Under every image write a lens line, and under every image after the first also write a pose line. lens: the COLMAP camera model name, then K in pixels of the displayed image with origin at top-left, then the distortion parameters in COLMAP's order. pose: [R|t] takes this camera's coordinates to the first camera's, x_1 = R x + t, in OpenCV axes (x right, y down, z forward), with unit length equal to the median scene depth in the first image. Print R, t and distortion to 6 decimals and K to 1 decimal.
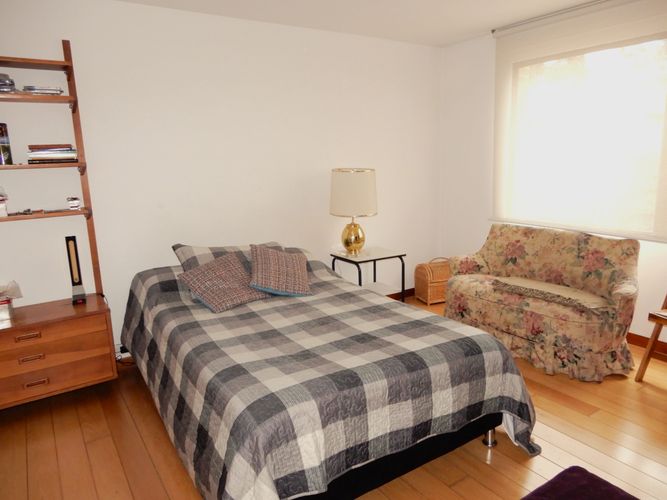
lens RADIAL K [[480.1, 0, 334.0], [0, 480.1, 249.7], [0, 0, 1]] dist [-0.000322, -0.000410]
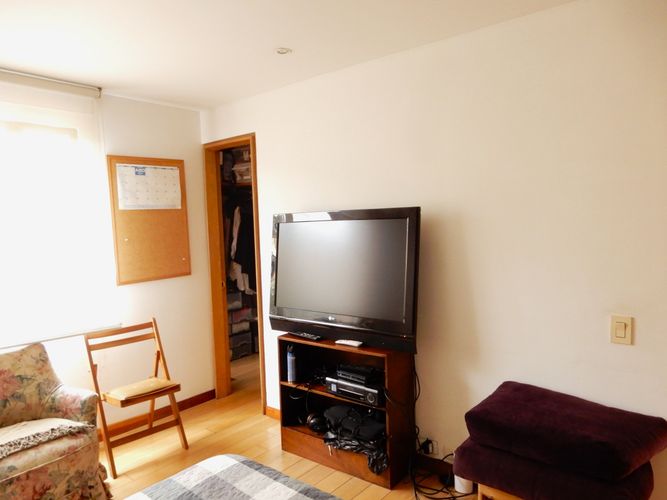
lens RADIAL K [[480.1, 0, 334.2], [0, 480.1, 250.8], [0, 0, 1]] dist [-0.000322, -0.000410]
pose [[-0.293776, -0.016639, 0.955730, -0.379213], [0.231841, 0.968753, 0.088129, -0.139737], [-0.927333, 0.247467, -0.280739, 0.717499]]
